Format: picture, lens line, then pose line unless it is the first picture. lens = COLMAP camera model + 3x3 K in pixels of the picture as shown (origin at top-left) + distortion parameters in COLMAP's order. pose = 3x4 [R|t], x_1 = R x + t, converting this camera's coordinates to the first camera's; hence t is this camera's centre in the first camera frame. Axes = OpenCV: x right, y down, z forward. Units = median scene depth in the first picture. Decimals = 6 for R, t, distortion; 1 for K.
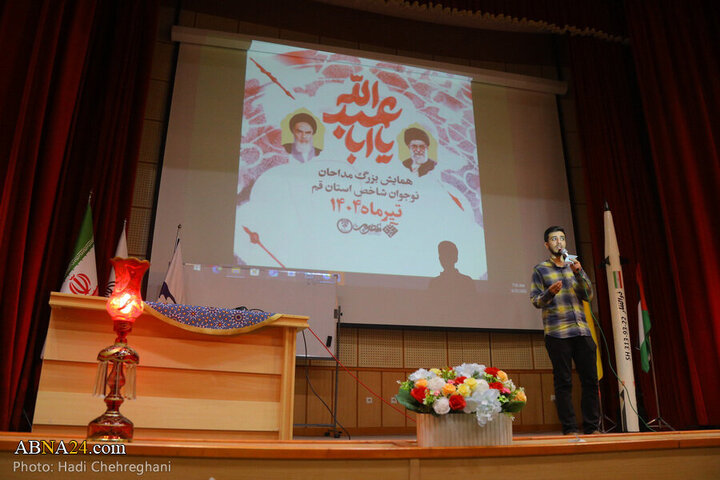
lens RADIAL K [[551.7, 0, 360.0], [0, 551.7, 240.0], [0, 0, 1]] dist [-0.103017, 0.001170]
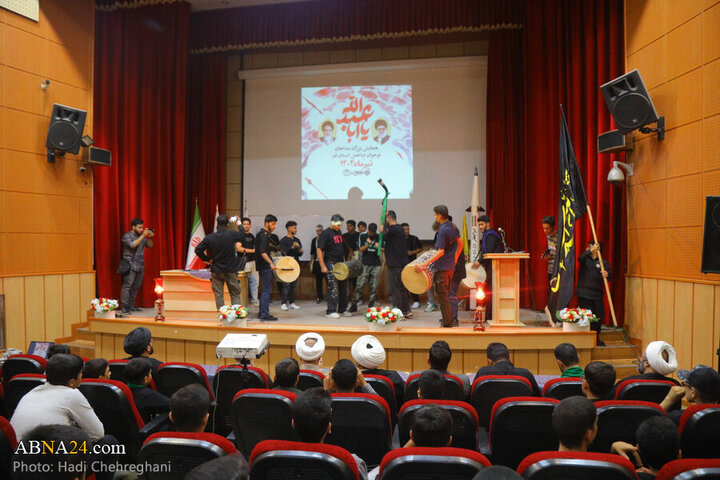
lens RADIAL K [[518.9, 0, 361.6], [0, 518.9, 247.5], [0, 0, 1]] dist [-0.117981, 0.063507]
pose [[0.921996, -0.002005, -0.387195, 0.611727], [0.121909, 0.950633, 0.285370, -0.271343], [0.367508, -0.310312, 0.876724, -0.427178]]
